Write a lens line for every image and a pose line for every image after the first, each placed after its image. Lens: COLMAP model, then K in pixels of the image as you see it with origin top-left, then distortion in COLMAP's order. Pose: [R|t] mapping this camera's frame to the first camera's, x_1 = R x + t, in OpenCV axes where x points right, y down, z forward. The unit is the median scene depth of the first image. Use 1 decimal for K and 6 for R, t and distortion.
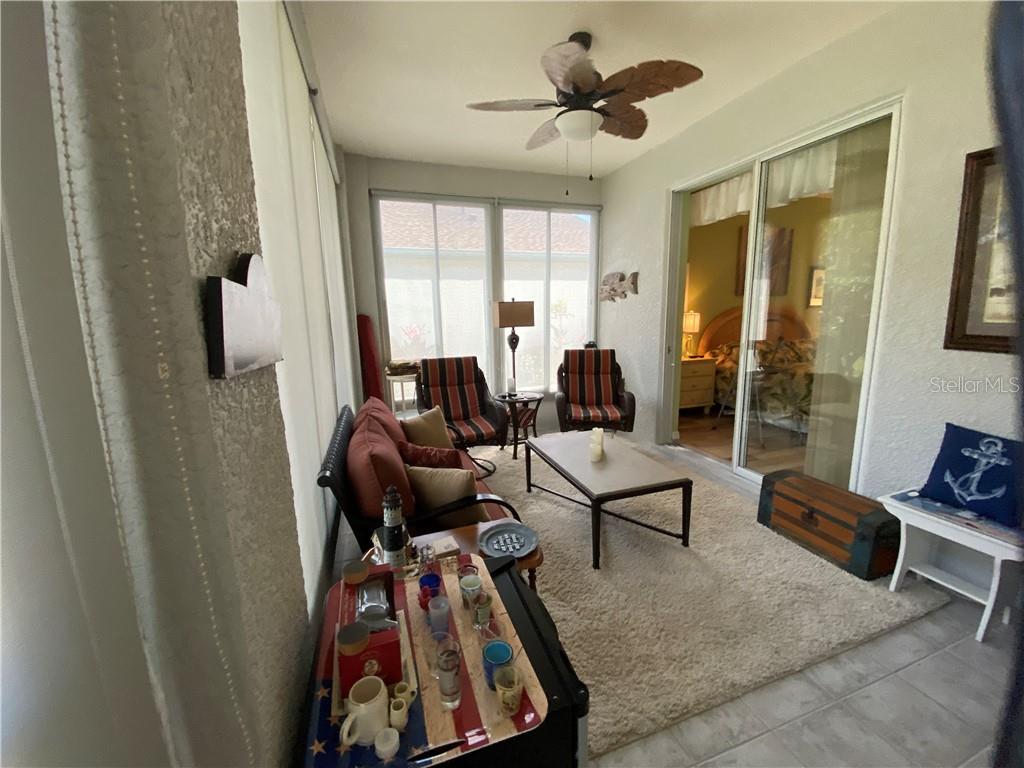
lens RADIAL K [[417.4, 0, 521.5], [0, 417.4, 400.7], [0, 0, 1]] dist [-0.014087, -0.004630]
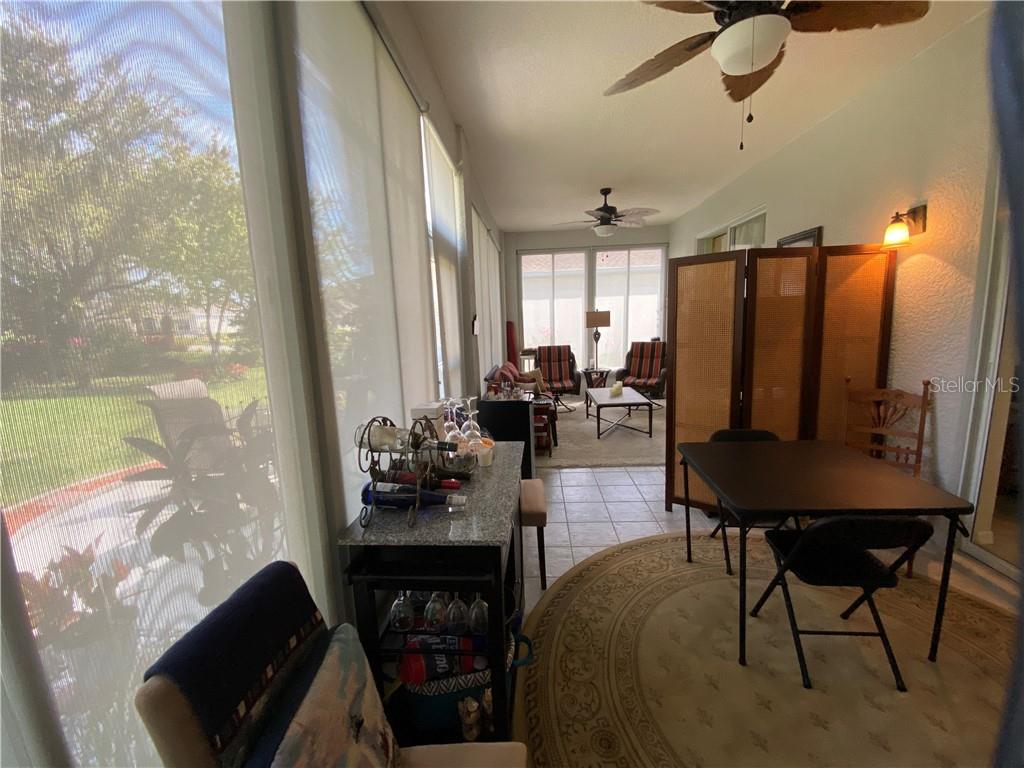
lens RADIAL K [[417.4, 0, 508.2], [0, 417.4, 385.4], [0, 0, 1]] dist [-0.014087, -0.004630]
pose [[0.923003, 0.039657, -0.382743, 0.292986], [-0.053821, 0.998202, -0.026366, 0.107475], [0.381009, 0.044935, 0.923479, -0.603848]]
